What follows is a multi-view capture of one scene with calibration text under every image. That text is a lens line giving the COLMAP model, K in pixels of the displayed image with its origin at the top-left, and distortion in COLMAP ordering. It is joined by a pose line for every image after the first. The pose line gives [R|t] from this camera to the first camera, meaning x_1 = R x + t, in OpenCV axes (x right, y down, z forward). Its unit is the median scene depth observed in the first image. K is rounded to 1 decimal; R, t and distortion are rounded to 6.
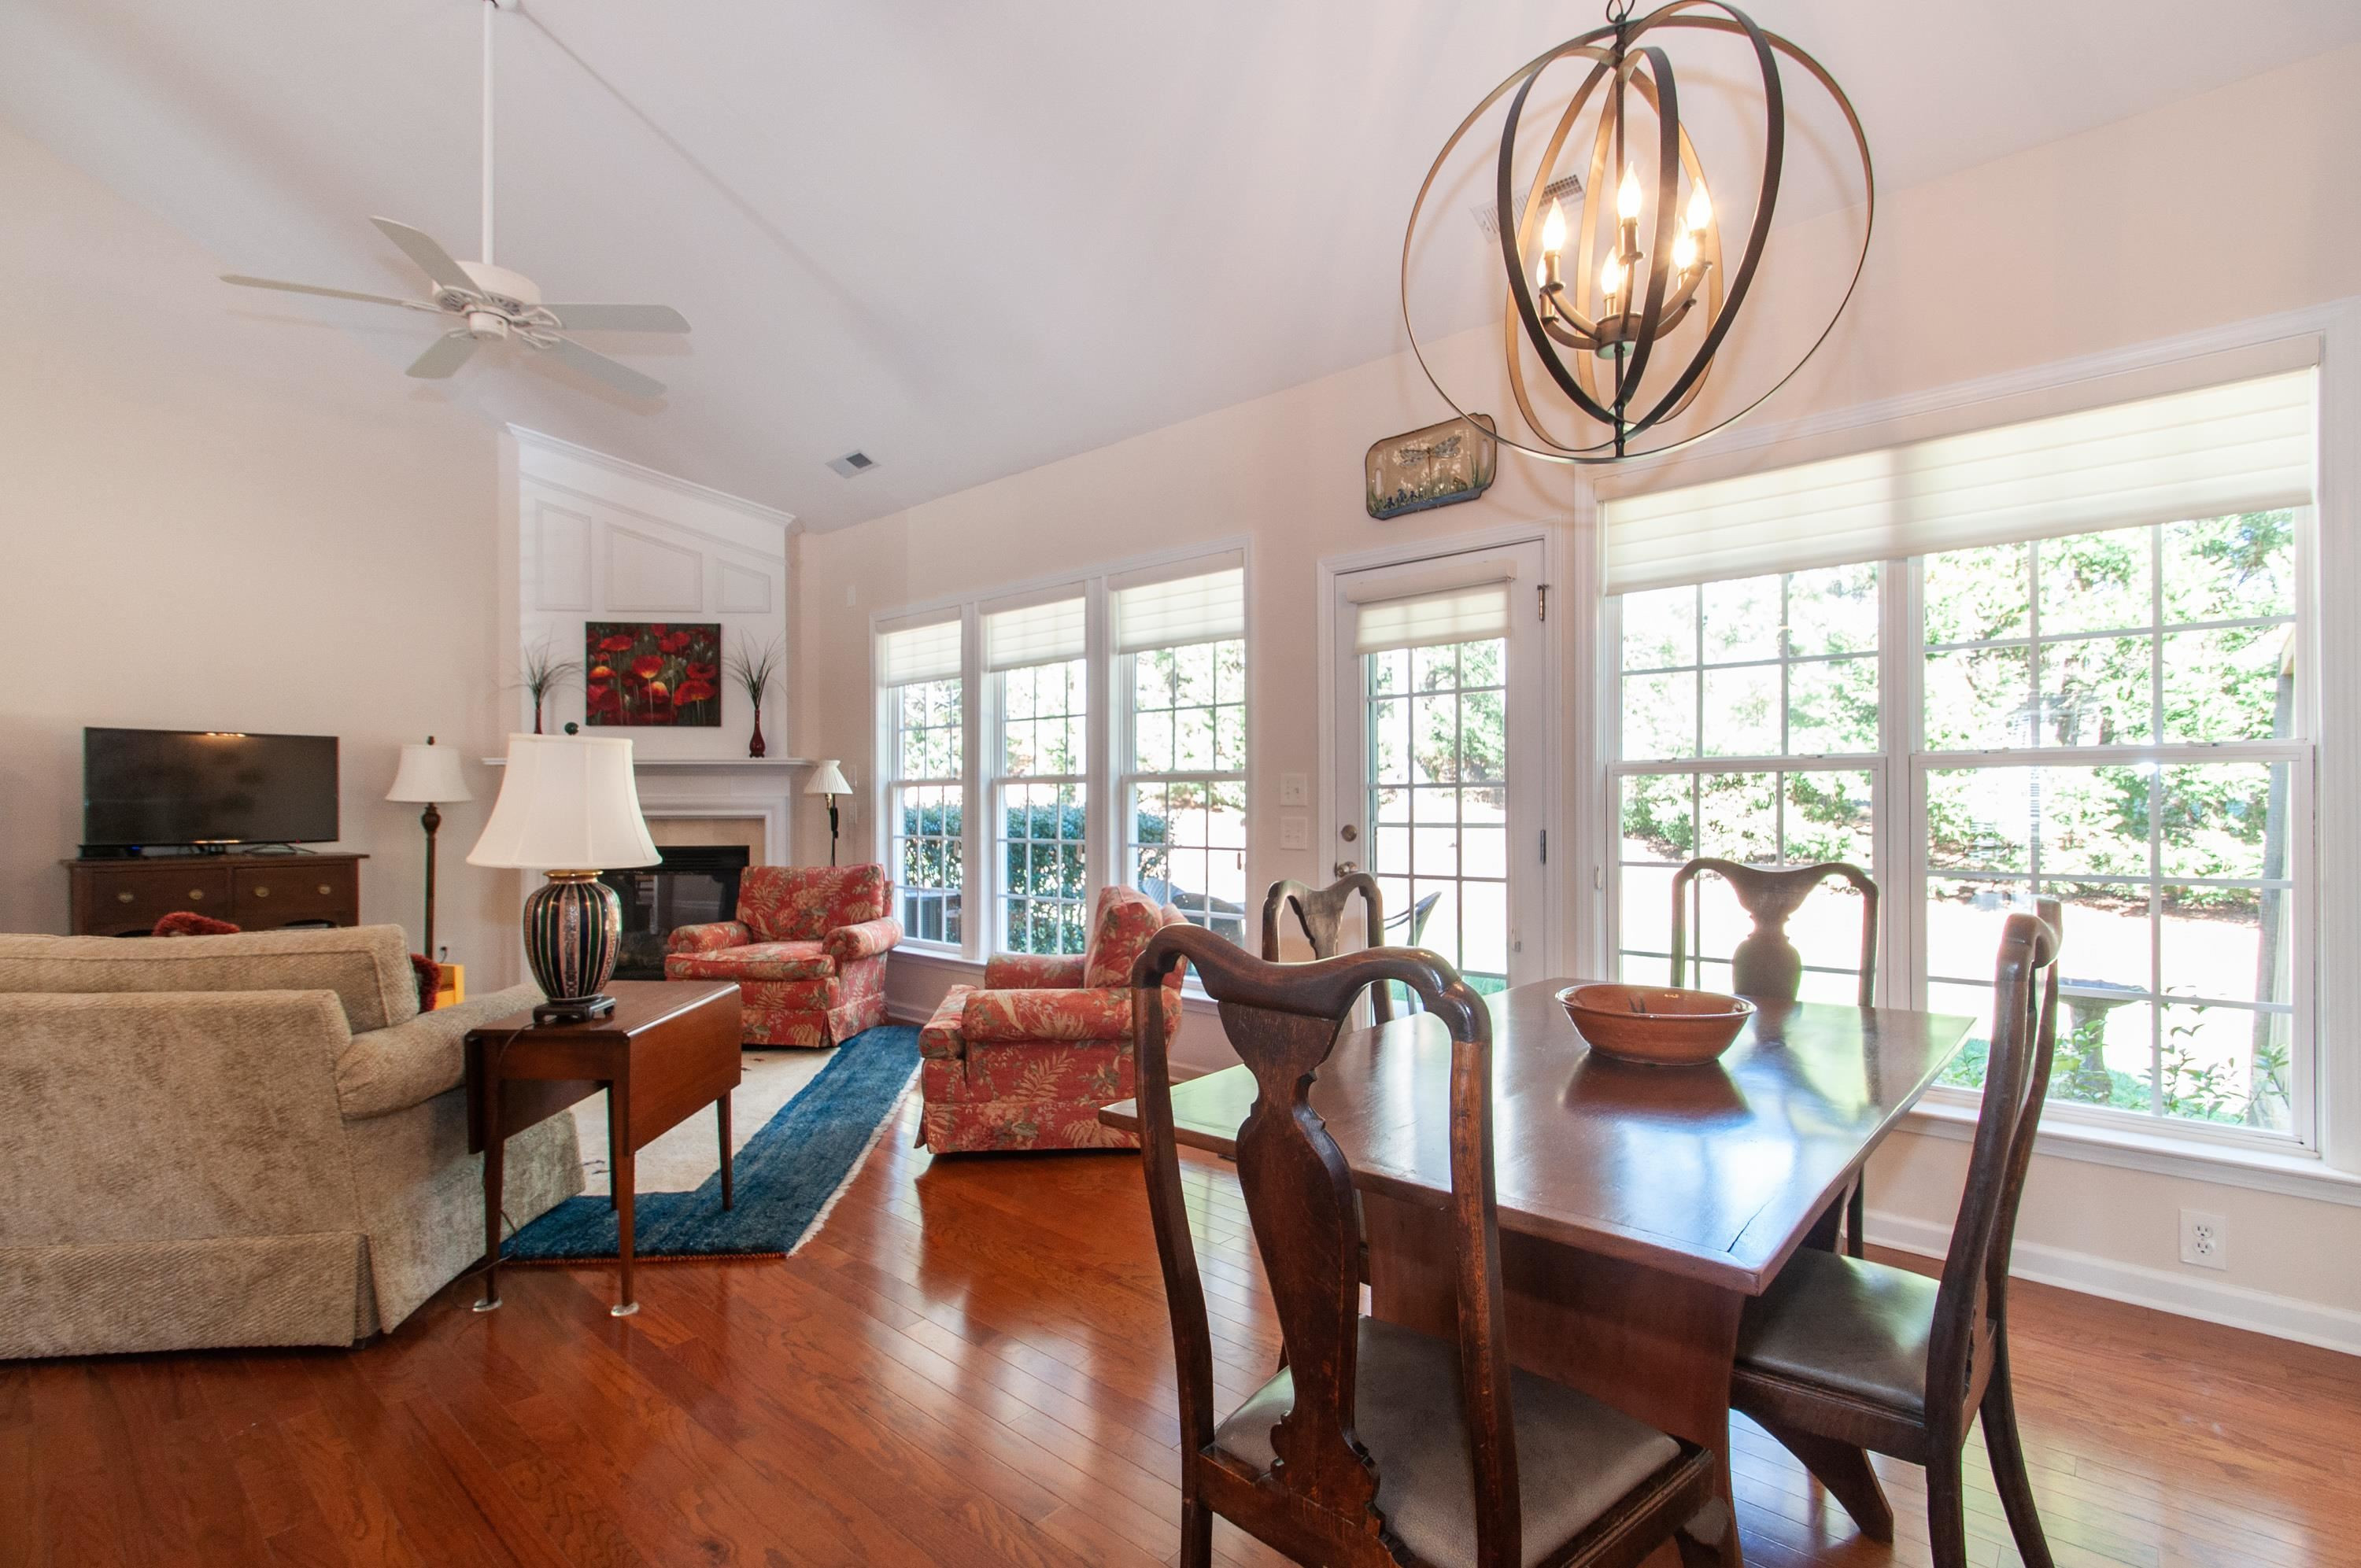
lens RADIAL K [[1011.5, 0, 1178.2], [0, 1011.5, 804.5], [0, 0, 1]] dist [-0.037042, 0.000008]
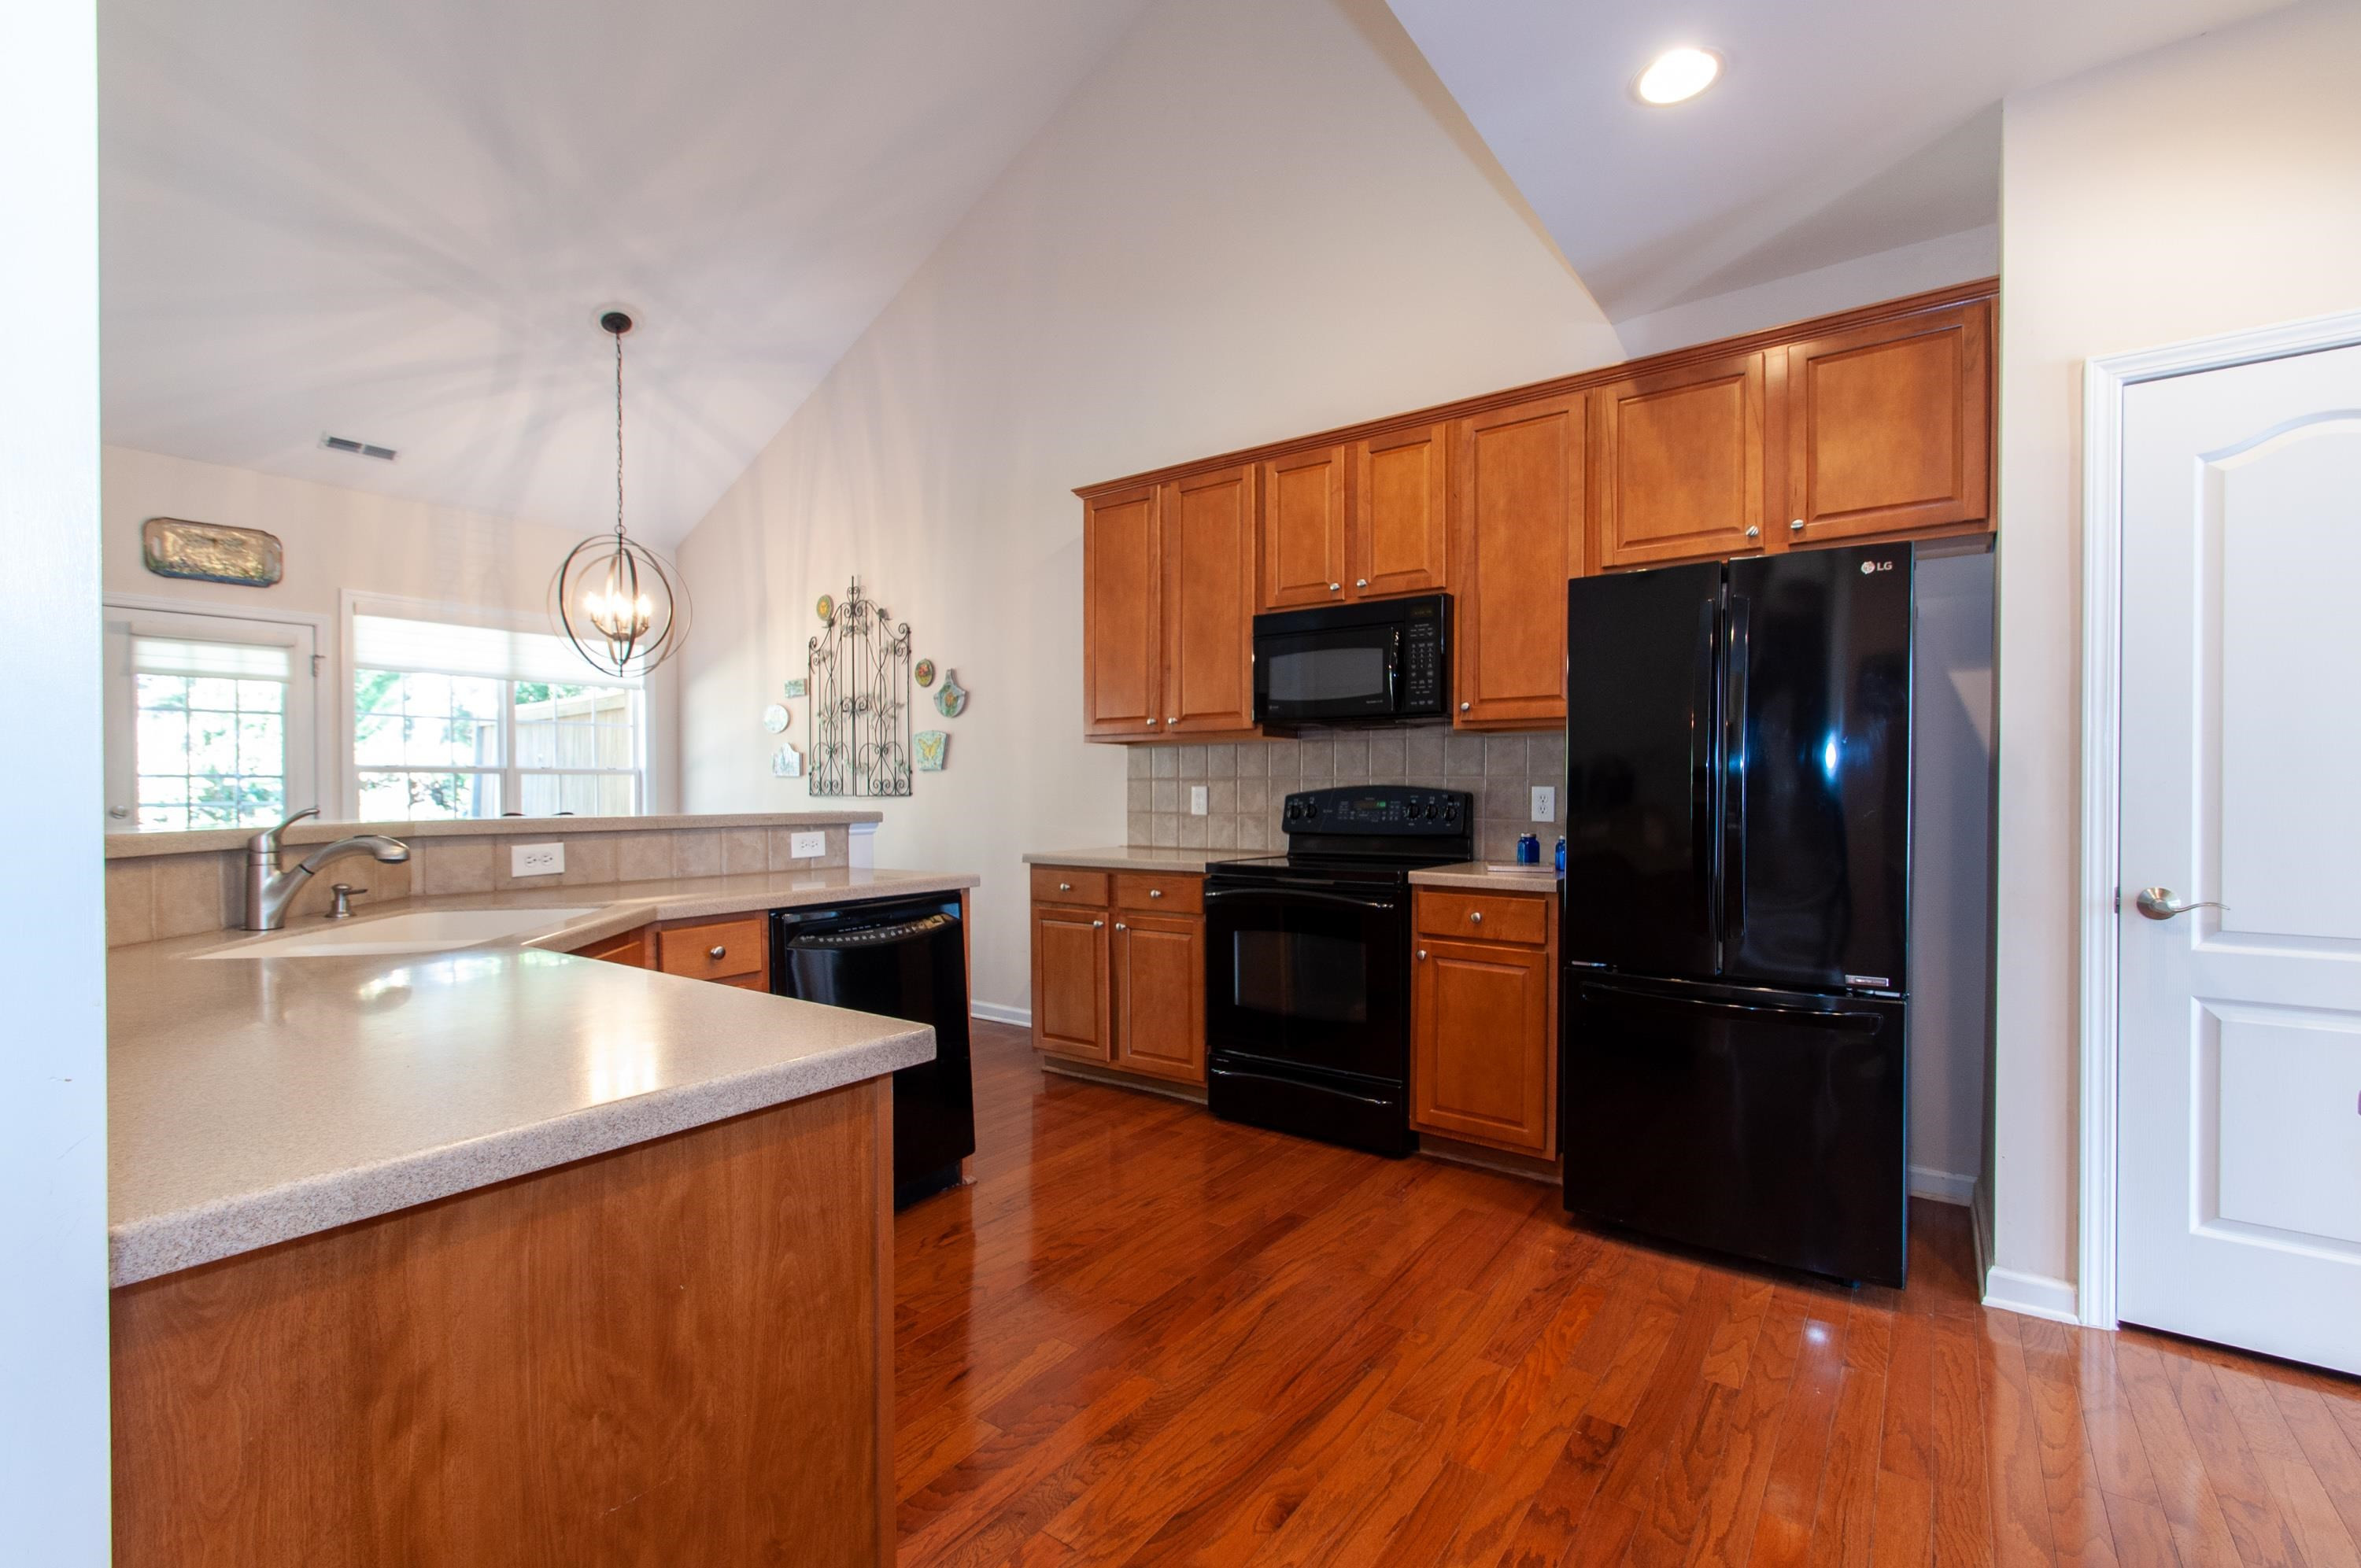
lens RADIAL K [[1011.5, 0, 1178.2], [0, 1011.5, 804.5], [0, 0, 1]] dist [-0.037042, 0.000008]
pose [[-0.051277, -0.003898, 0.998677, -1.257731], [0.004189, 0.999983, 0.004118, 0.019549], [-0.998676, 0.004394, -0.051260, -0.297158]]
